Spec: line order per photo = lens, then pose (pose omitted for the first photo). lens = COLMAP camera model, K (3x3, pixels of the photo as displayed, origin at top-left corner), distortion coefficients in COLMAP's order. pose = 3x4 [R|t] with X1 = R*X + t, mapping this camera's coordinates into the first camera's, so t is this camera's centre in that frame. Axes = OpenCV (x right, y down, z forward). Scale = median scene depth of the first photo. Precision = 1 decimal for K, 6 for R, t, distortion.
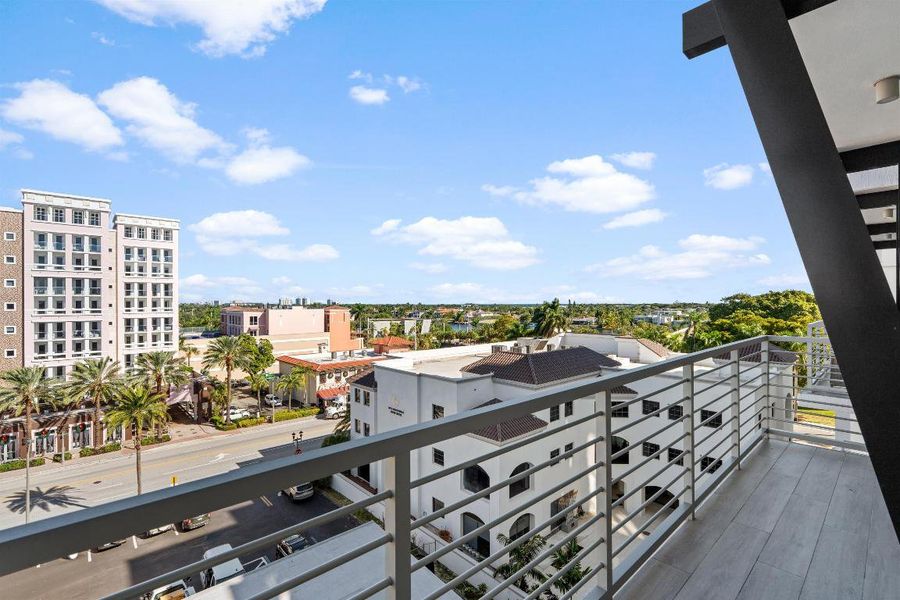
lens RADIAL K [[410.2, 0, 452.6], [0, 410.2, 299.7], [0, 0, 1]] dist [-0.000024, -0.000356]
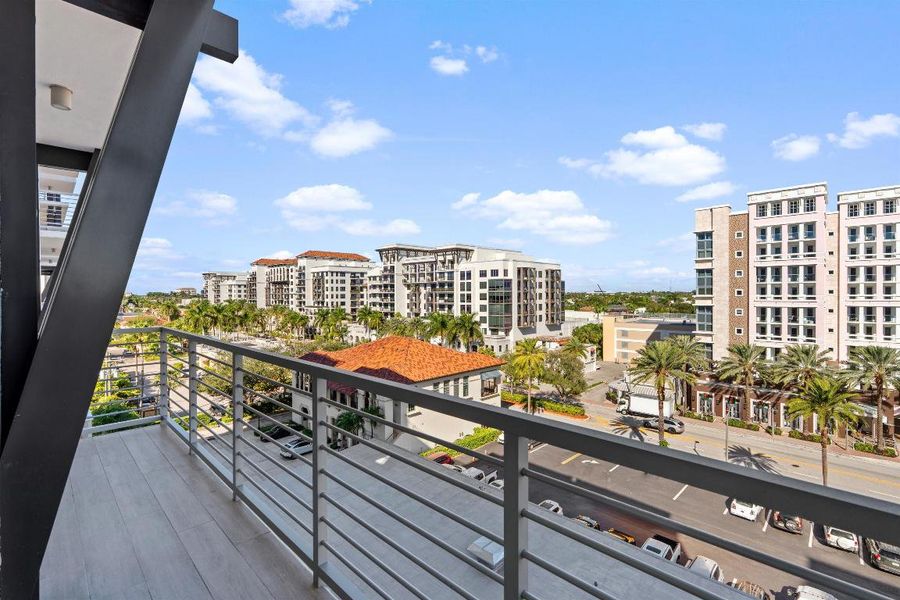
lens RADIAL K [[410.2, 0, 452.6], [0, 410.2, 299.7], [0, 0, 1]] dist [-0.000024, -0.000356]
pose [[0.046496, 0.019780, -0.998723, 0.086057], [0.014320, 0.999688, 0.020466, -0.000141], [0.998816, -0.015253, 0.046199, 0.090069]]
